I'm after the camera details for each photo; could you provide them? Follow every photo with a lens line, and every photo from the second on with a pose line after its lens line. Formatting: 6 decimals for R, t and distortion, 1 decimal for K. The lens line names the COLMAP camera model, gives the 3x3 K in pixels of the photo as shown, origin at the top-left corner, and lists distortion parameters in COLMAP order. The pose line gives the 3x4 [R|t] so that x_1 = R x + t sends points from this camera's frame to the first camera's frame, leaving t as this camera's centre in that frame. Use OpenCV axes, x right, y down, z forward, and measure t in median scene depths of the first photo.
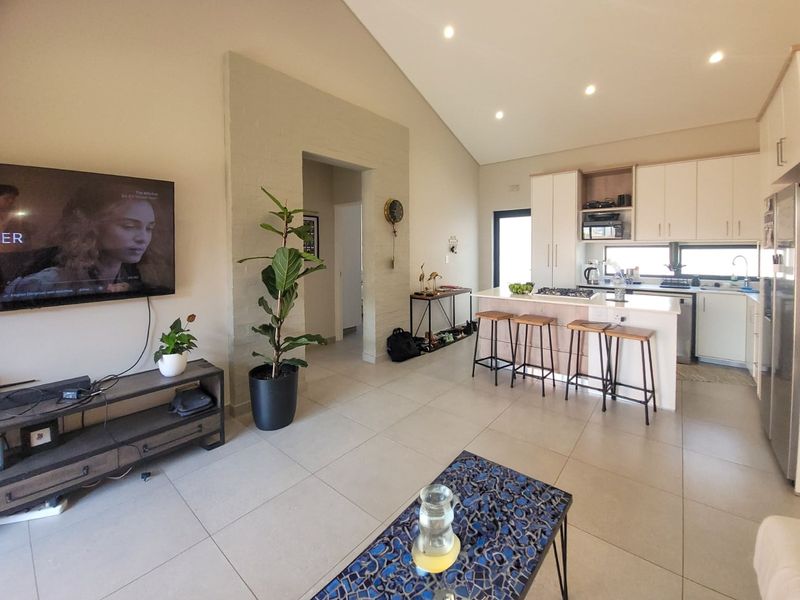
lens RADIAL K [[337.7, 0, 401.4], [0, 337.7, 258.4], [0, 0, 1]] dist [-0.001315, -0.000098]
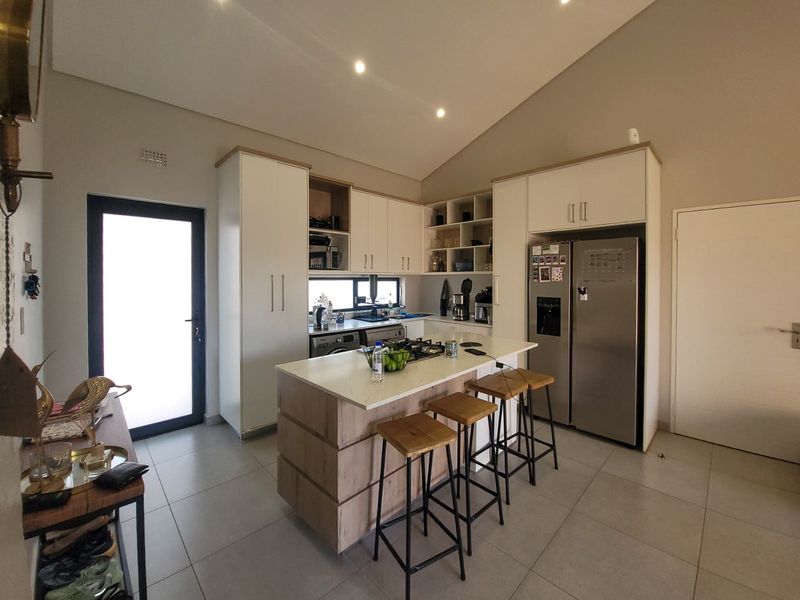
lens RADIAL K [[330.9, 0, 403.5], [0, 330.9, 278.9], [0, 0, 1]] dist [-0.002420, -0.000079]
pose [[0.095237, -0.003589, 0.995448, -0.136514], [0.027468, 0.999622, 0.000976, -0.031613], [-0.995076, 0.027250, 0.095300, 0.783276]]
